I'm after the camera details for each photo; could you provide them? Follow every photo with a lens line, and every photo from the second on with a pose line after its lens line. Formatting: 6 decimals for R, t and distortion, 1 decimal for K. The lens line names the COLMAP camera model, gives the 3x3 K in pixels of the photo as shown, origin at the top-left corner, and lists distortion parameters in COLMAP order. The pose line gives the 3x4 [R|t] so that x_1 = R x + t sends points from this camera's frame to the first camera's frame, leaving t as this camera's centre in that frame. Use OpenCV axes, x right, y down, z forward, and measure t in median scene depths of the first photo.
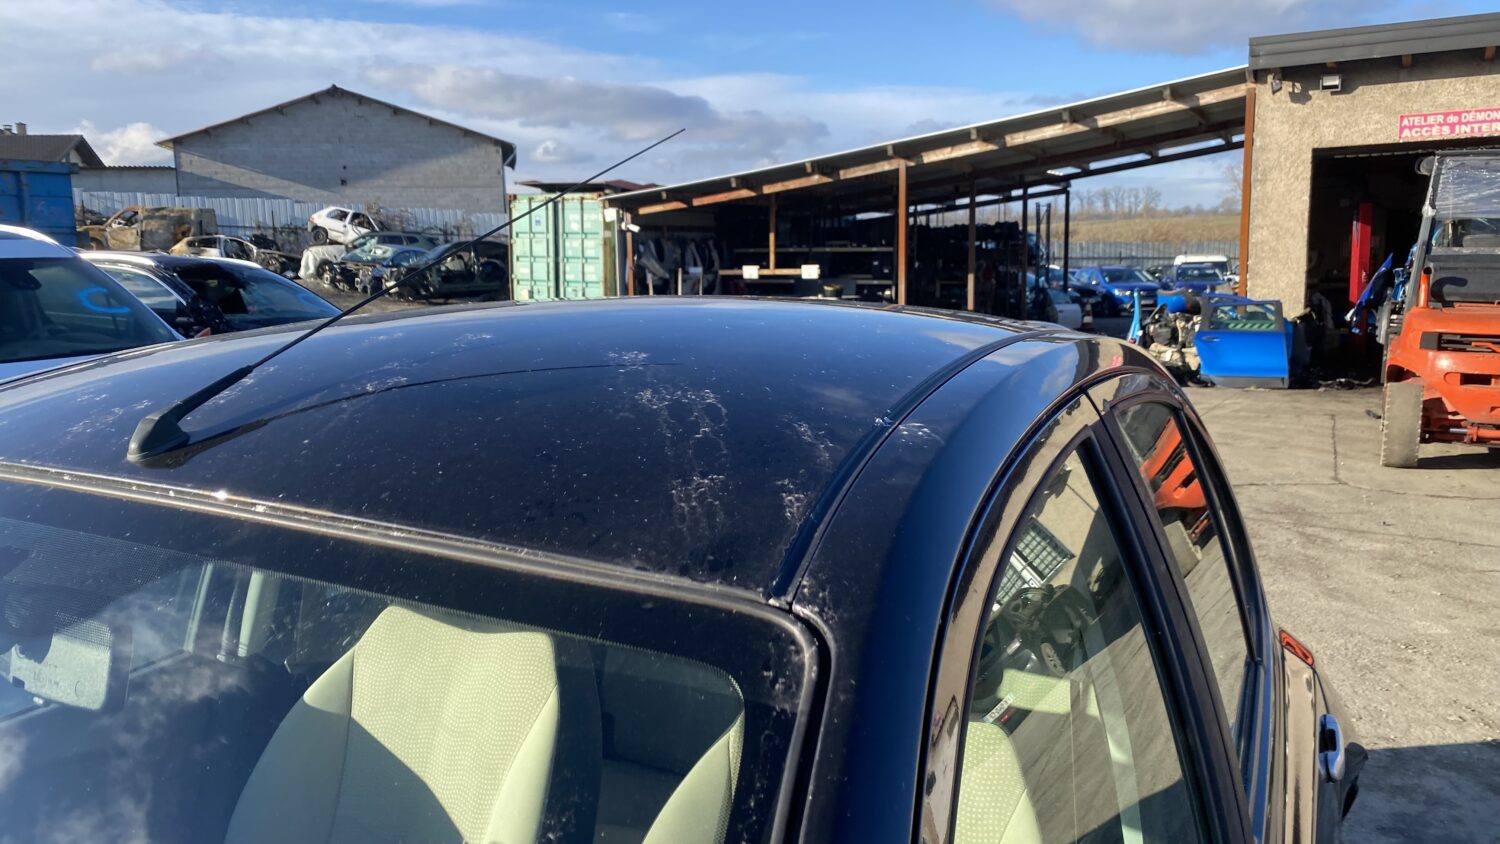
lens RADIAL K [[1148.3, 0, 737.7], [0, 1148.3, 439.1], [0, 0, 1]] dist [0.010911, -0.007399]
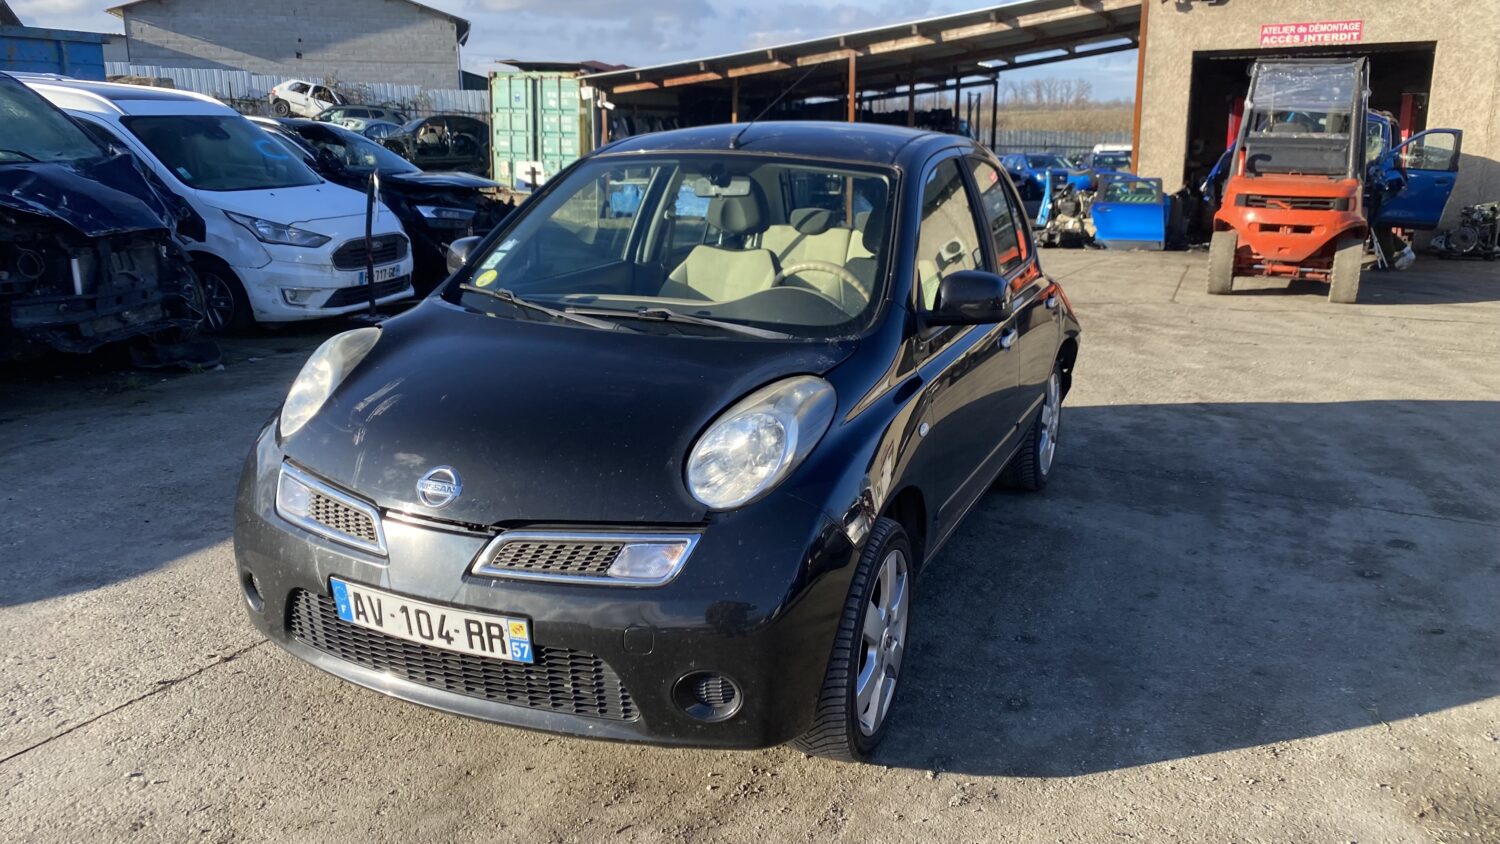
lens RADIAL K [[1161.0, 0, 750.0], [0, 1161.0, 422.0], [0, 0, 1]] dist [-0.001128, 0.011322]
pose [[0.997477, 0.003708, 0.070886, -0.032749], [-0.009296, 0.996857, 0.078669, 0.030232], [-0.070372, -0.079130, 0.994377, -0.144087]]
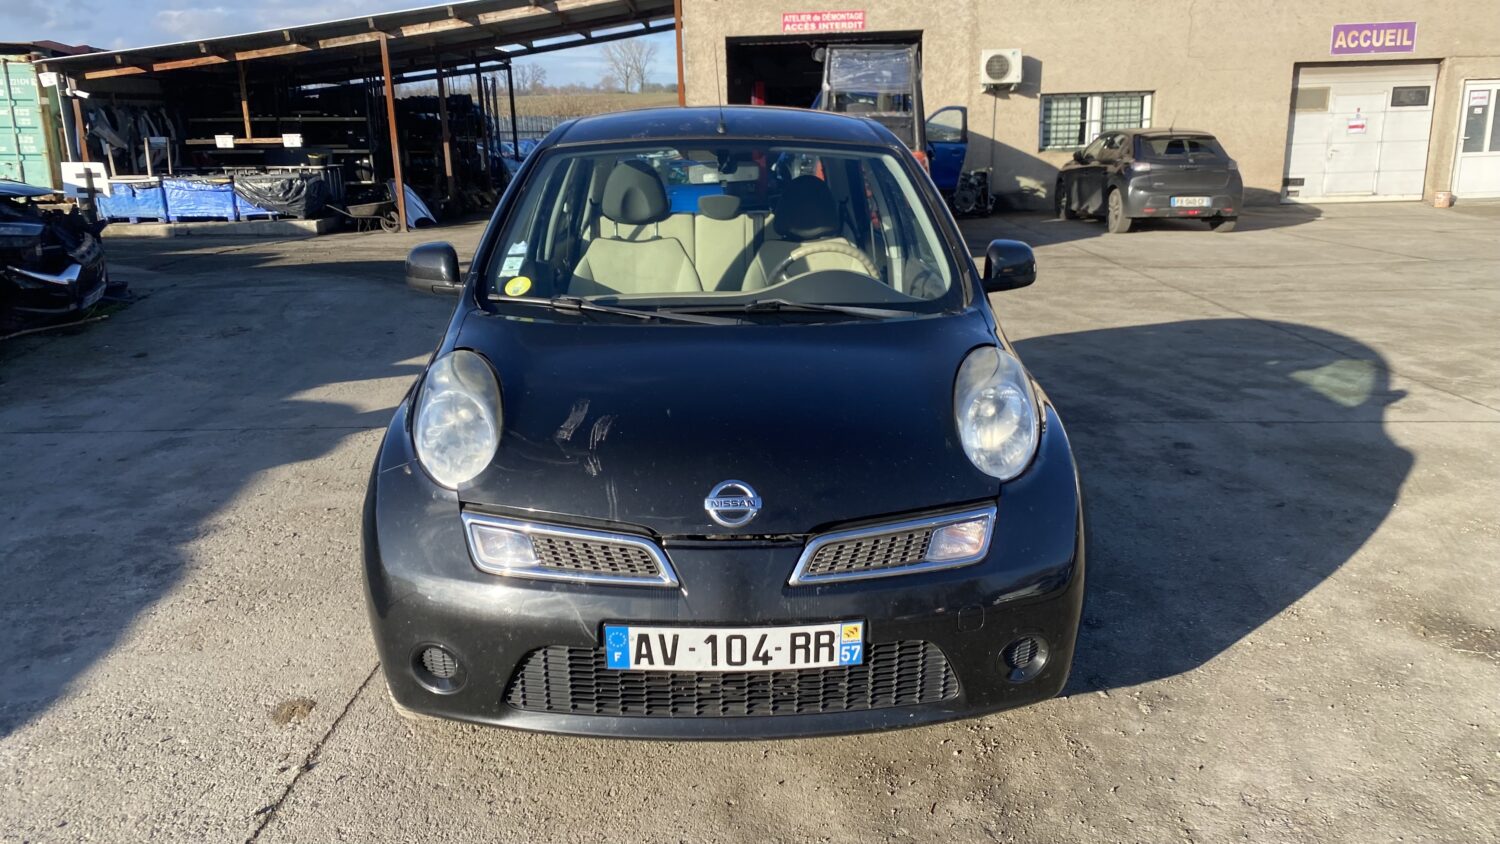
lens RADIAL K [[1155.7, 0, 751.4], [0, 1155.7, 441.3], [0, 0, 1]] dist [0.039500, -0.033549]
pose [[0.866826, -0.133780, 0.480329, -0.111619], [0.085010, 0.988882, 0.122007, 0.027165], [-0.491311, -0.064926, 0.868561, -0.119355]]
